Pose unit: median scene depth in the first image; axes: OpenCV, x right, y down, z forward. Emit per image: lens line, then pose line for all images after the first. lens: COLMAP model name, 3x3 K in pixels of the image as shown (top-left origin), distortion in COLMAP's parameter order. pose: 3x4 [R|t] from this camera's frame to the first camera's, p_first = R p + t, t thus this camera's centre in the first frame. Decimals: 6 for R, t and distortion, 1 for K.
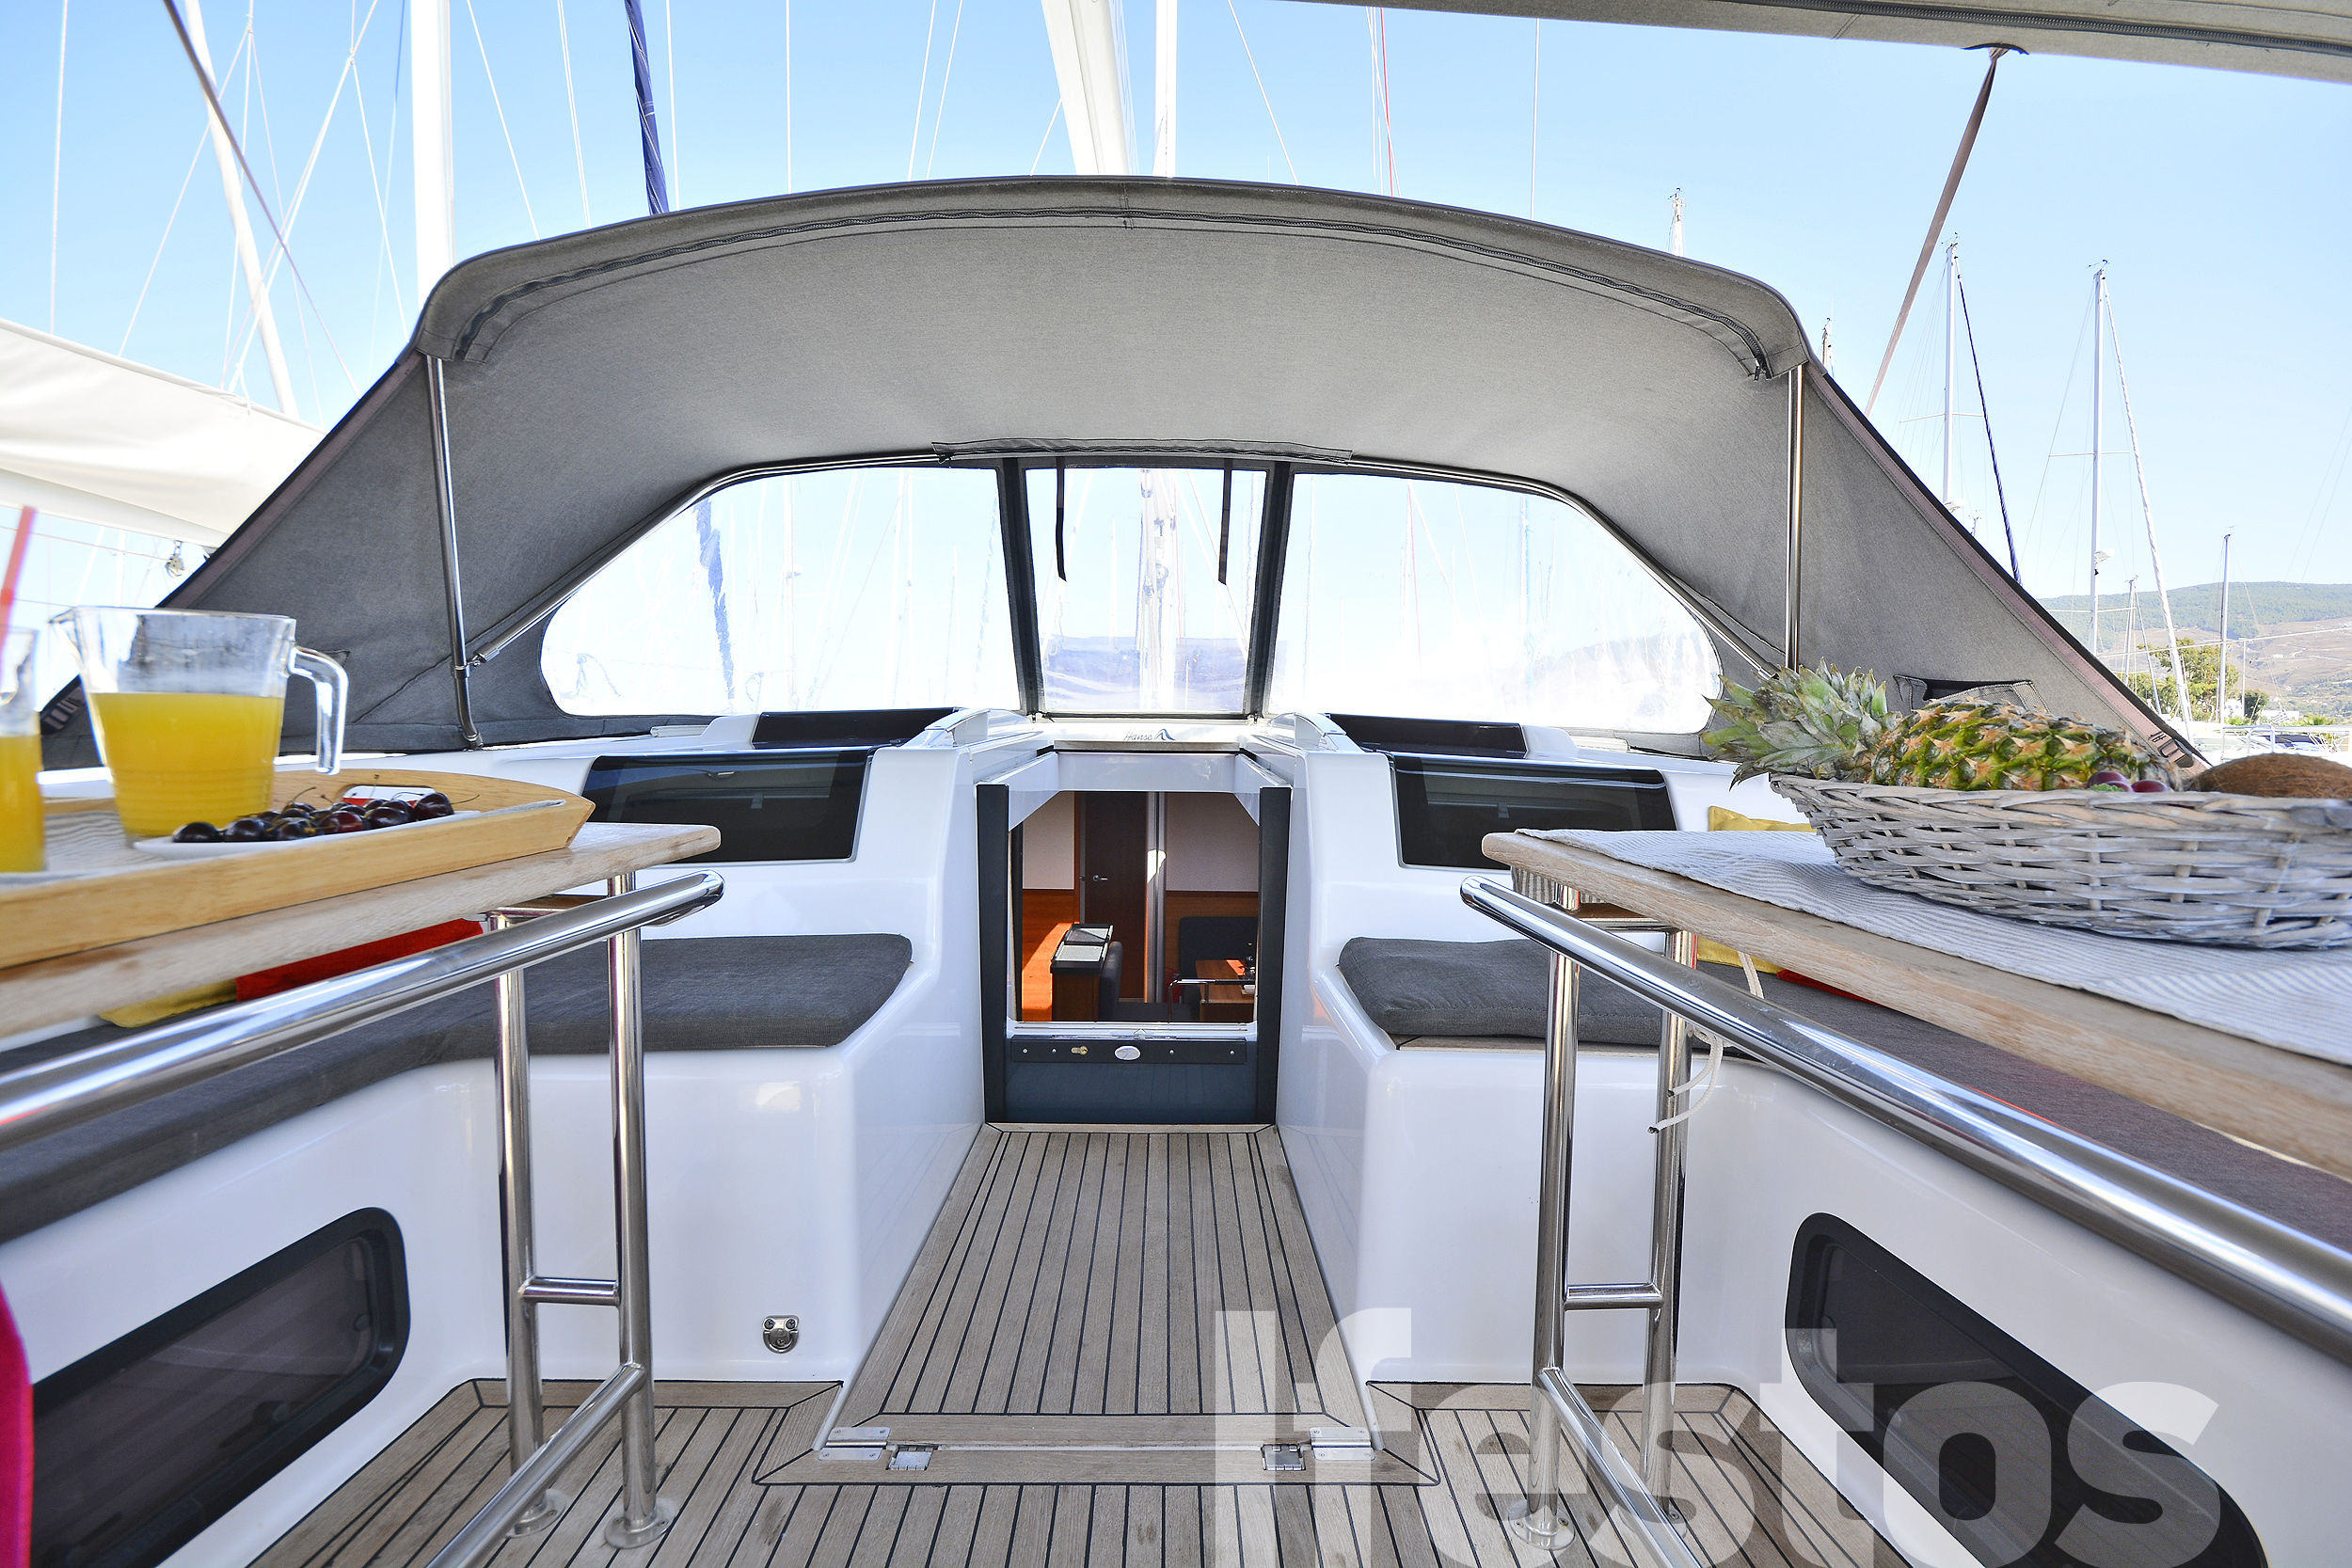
lens RADIAL K [[1034.0, 0, 1182.6], [0, 1034.0, 797.6], [0, 0, 1]] dist [0.006735, -0.008741]
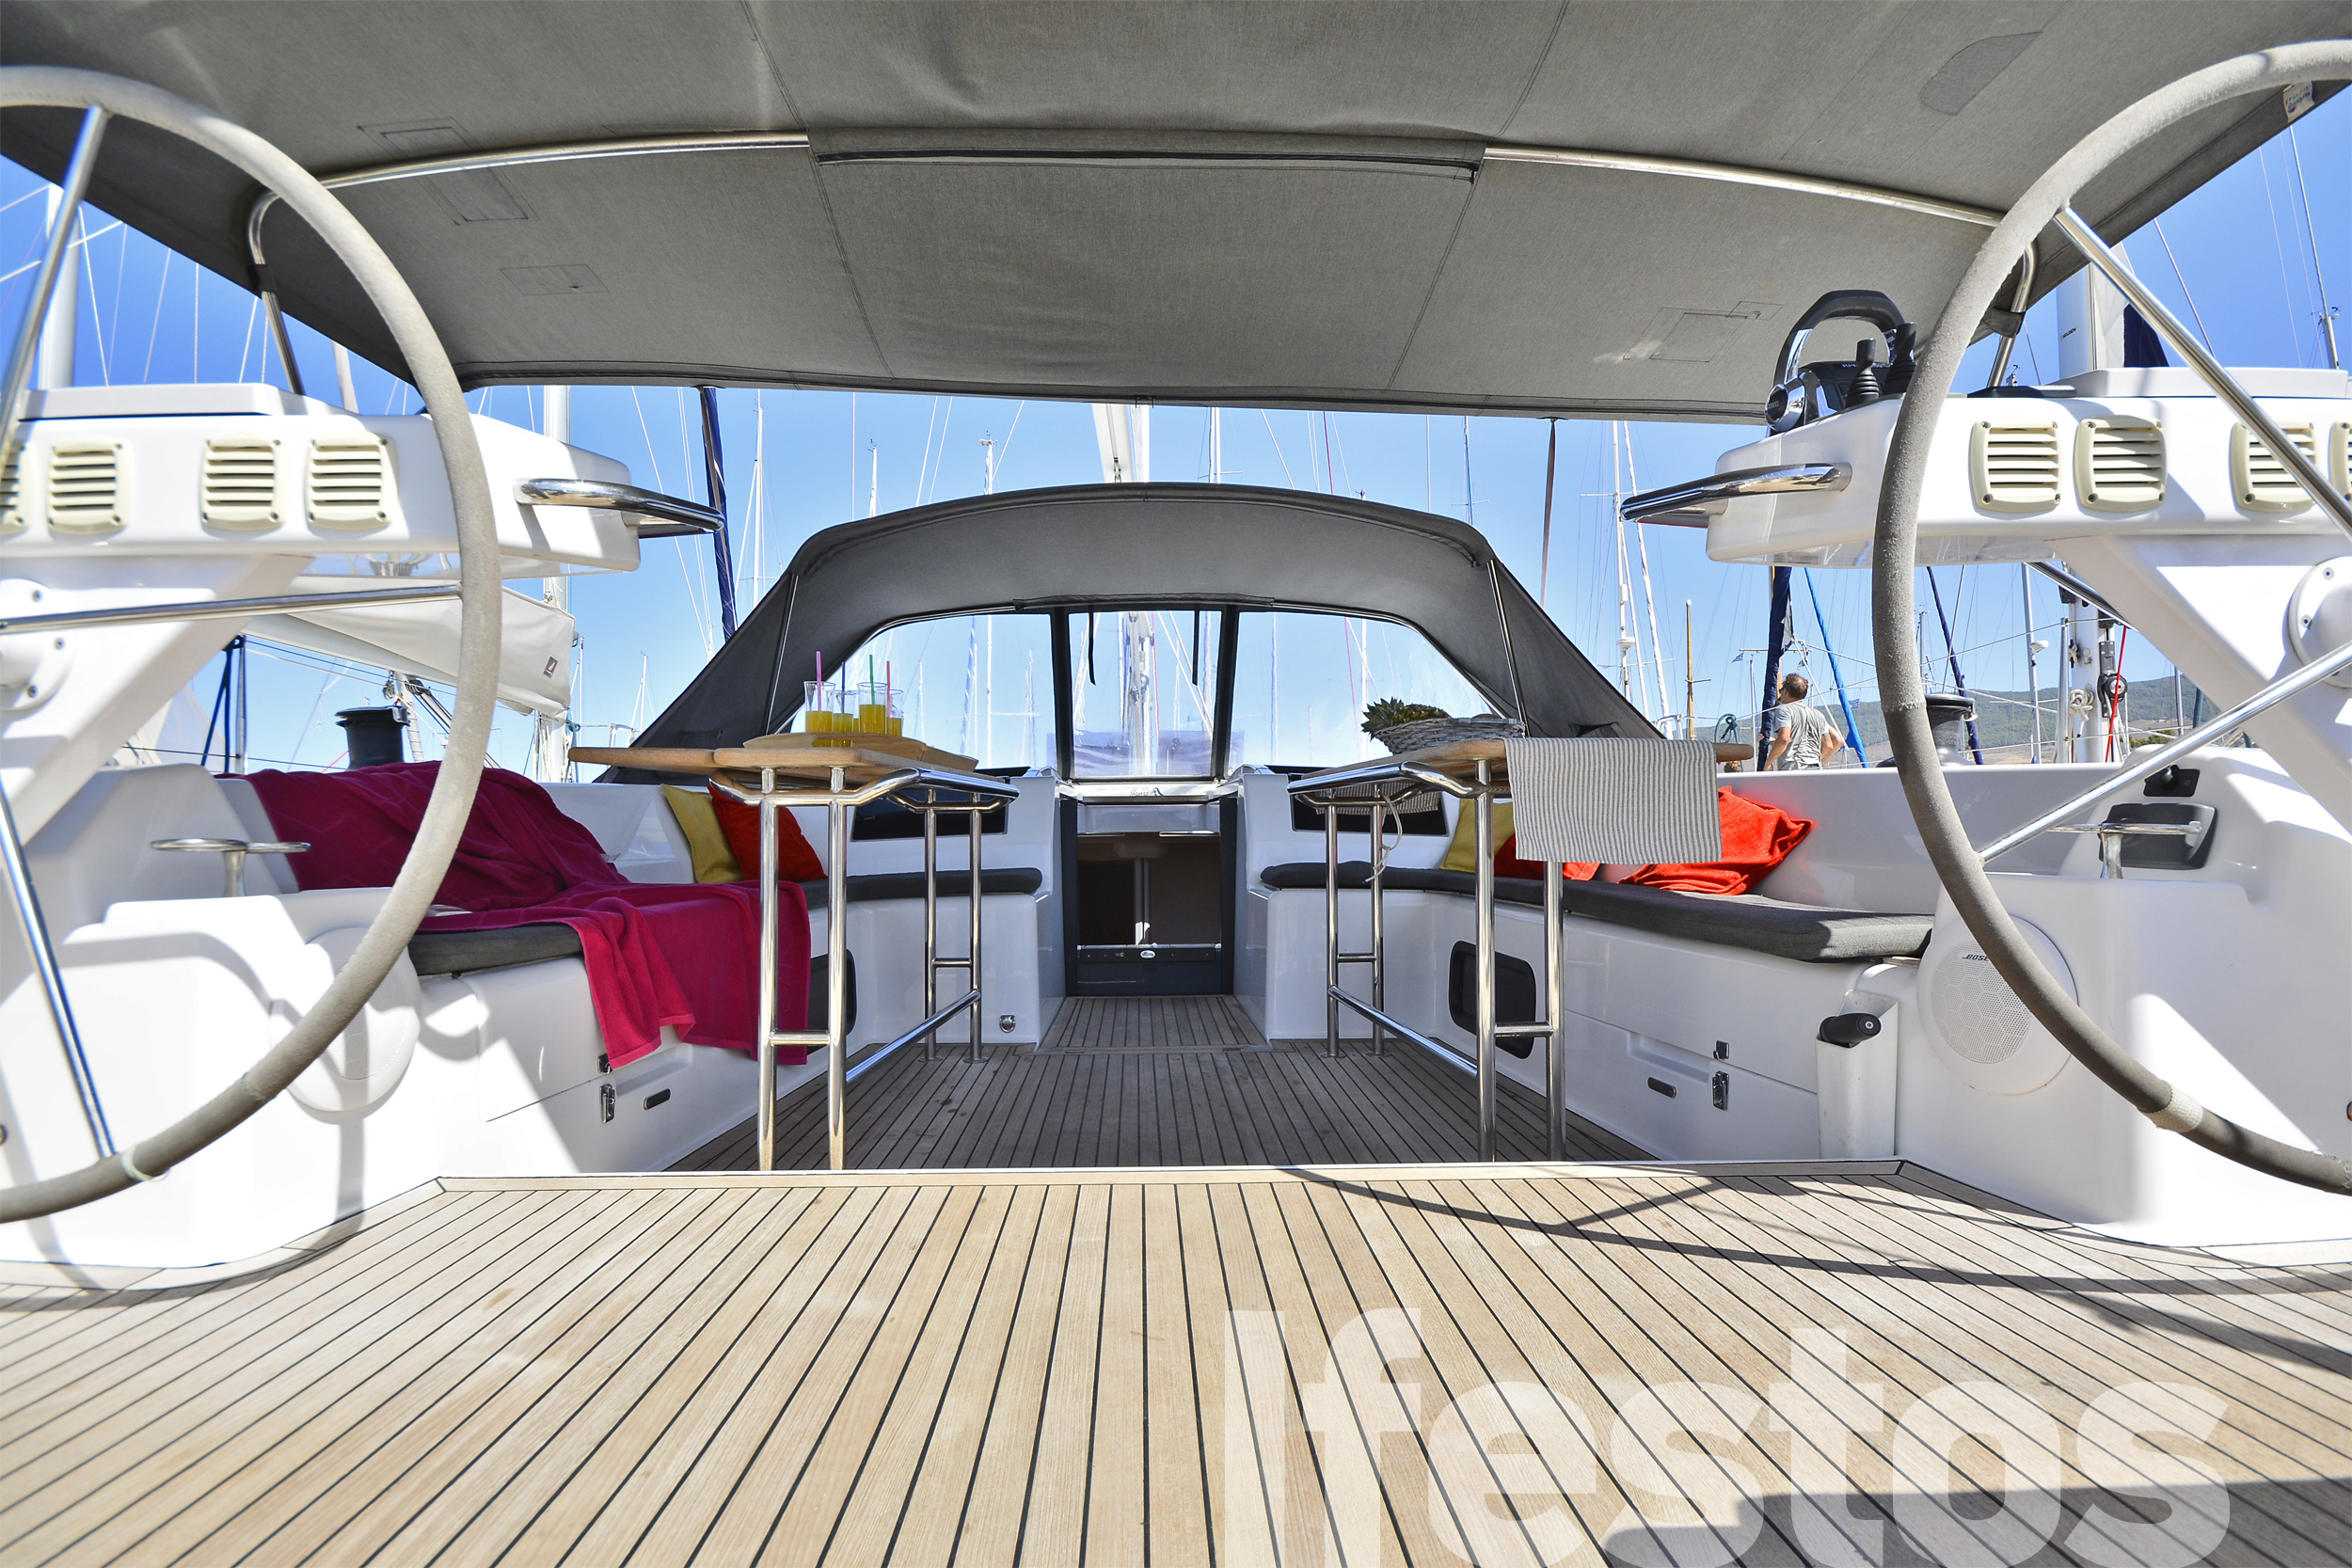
lens RADIAL K [[1034.0, 0, 1157.1], [0, 1034.0, 840.9], [0, 0, 1]] dist [0.006735, -0.008741]
pose [[0.999673, -0.025540, 0.000971, -0.037327], [0.025553, 0.998002, -0.057783, 0.176826], [0.000506, 0.057789, 0.998329, -0.792383]]
